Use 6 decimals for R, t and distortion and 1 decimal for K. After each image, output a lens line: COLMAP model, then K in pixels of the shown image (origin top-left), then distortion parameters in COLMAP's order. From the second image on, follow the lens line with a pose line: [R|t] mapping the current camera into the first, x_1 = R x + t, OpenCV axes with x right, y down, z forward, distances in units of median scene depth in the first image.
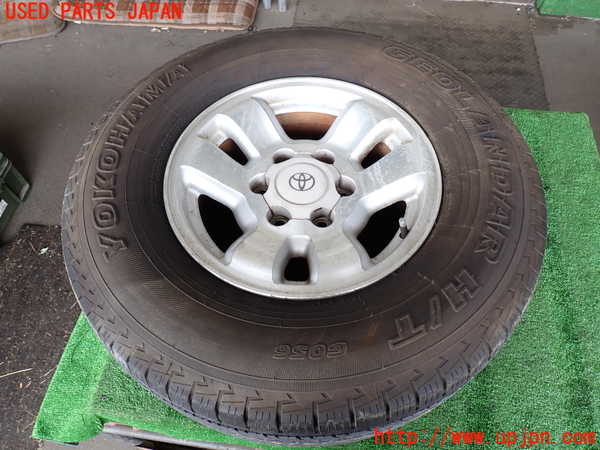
lens RADIAL K [[446.3, 0, 300.0], [0, 446.3, 225.0], [0, 0, 1]] dist [0.003983, -0.000991]
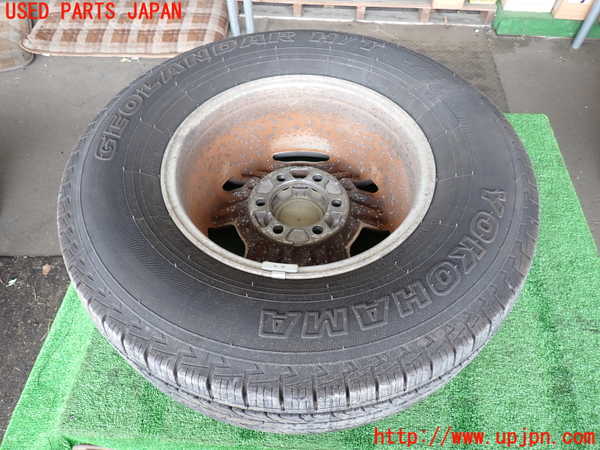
lens RADIAL K [[446.3, 0, 300.0], [0, 446.3, 225.0], [0, 0, 1]] dist [0.003983, -0.000991]
pose [[0.997825, -0.046868, 0.046358, 0.017416], [0.049826, 0.996650, -0.064853, 0.068395], [-0.043163, 0.067021, 0.996817, 0.011329]]
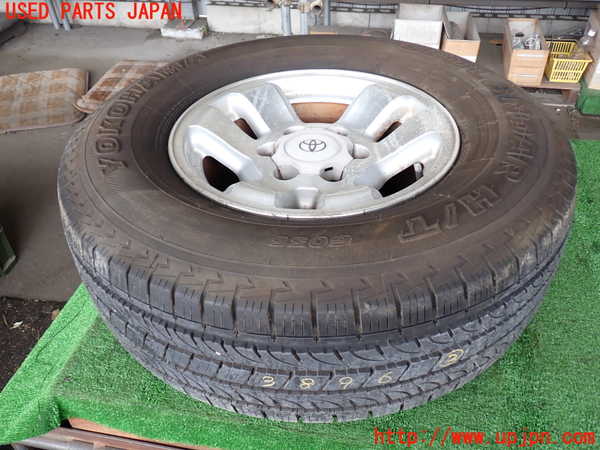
lens RADIAL K [[530.8, 0, 298.5], [0, 530.8, 220.3], [0, 0, 1]] dist [0.008813, 0.006796]
pose [[0.998209, 0.025869, -0.053932, 0.039244], [-0.041791, 0.946699, -0.319398, 0.417213], [0.042795, 0.321080, 0.946085, -0.022042]]
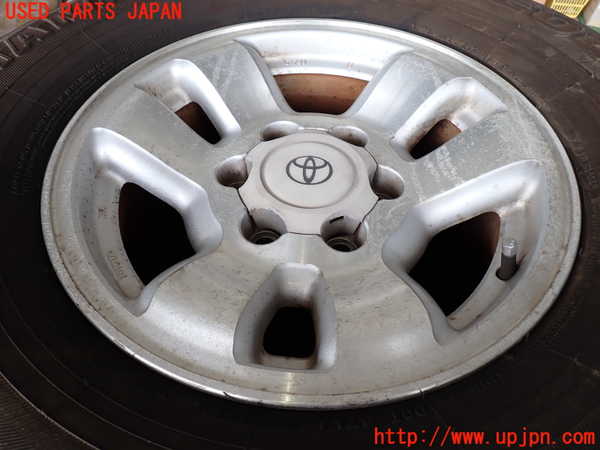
lens RADIAL K [[446.3, 0, 300.0], [0, 446.3, 225.0], [0, 0, 1]] dist [0.003983, -0.000991]
pose [[0.998424, 0.055605, -0.007638, 0.000699], [-0.056105, 0.992572, -0.107946, 0.032592], [0.001579, 0.108205, 0.994127, 0.451797]]
